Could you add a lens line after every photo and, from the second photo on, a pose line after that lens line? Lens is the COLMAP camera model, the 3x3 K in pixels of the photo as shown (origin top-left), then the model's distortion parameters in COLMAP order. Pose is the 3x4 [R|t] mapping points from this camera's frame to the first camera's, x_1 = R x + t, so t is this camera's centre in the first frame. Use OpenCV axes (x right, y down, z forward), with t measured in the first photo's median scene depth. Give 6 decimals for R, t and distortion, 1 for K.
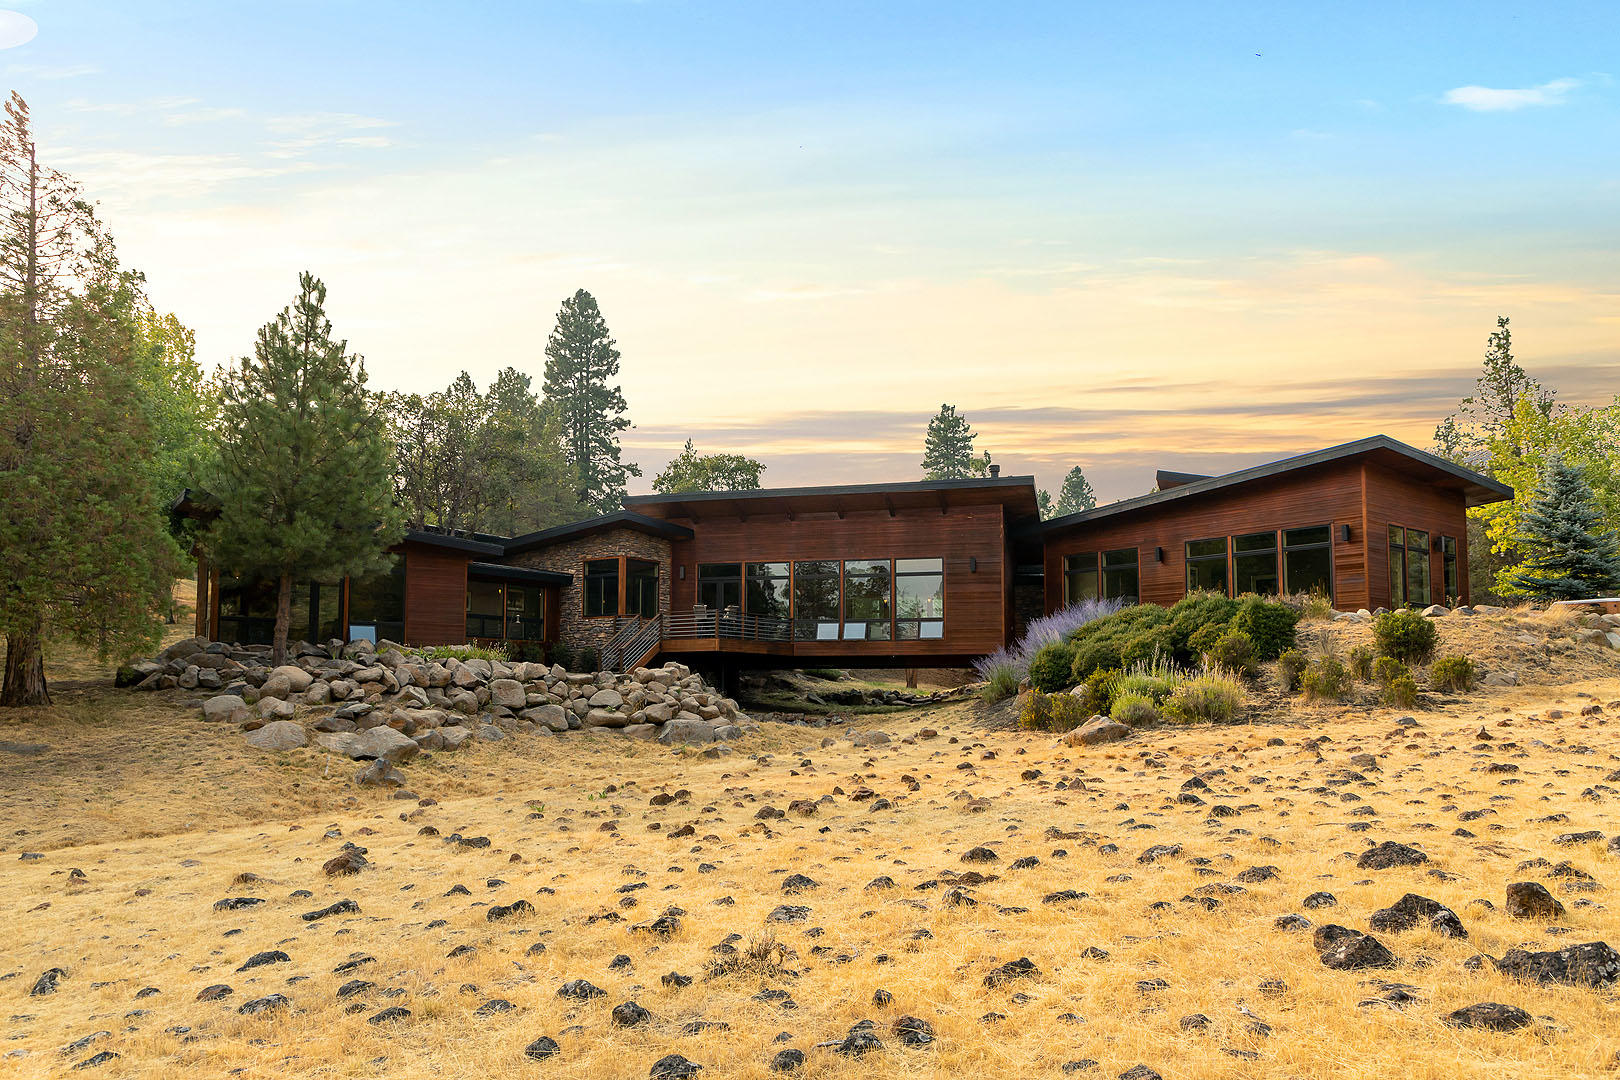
lens RADIAL K [[1134.6, 0, 810.0], [0, 1134.6, 540.0], [0, 0, 1]] dist [0.005751, 0.000678]
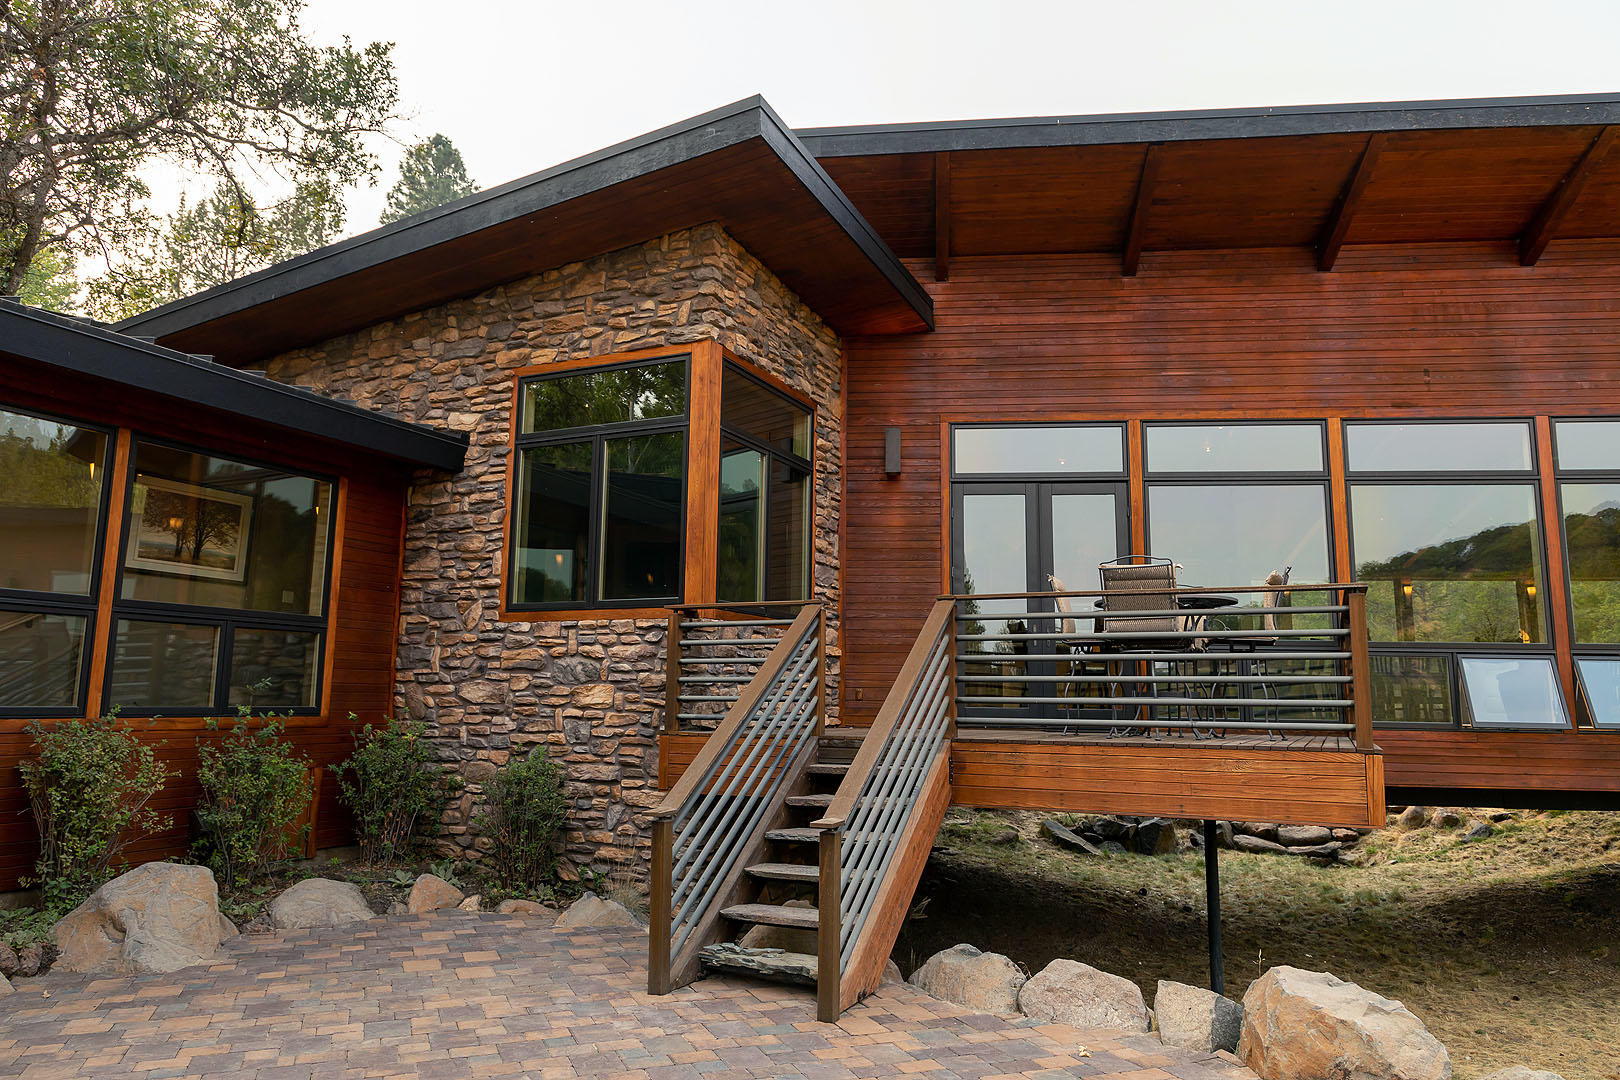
lens RADIAL K [[1134.6, 0, 810.0], [0, 1134.6, 540.0], [0, 0, 1]] dist [0.005751, 0.000678]
pose [[0.989924, 0.036414, 0.136838, -0.168462], [-0.035794, 0.999335, -0.006990, 0.052203], [-0.137001, 0.002022, 0.990569, 0.752978]]
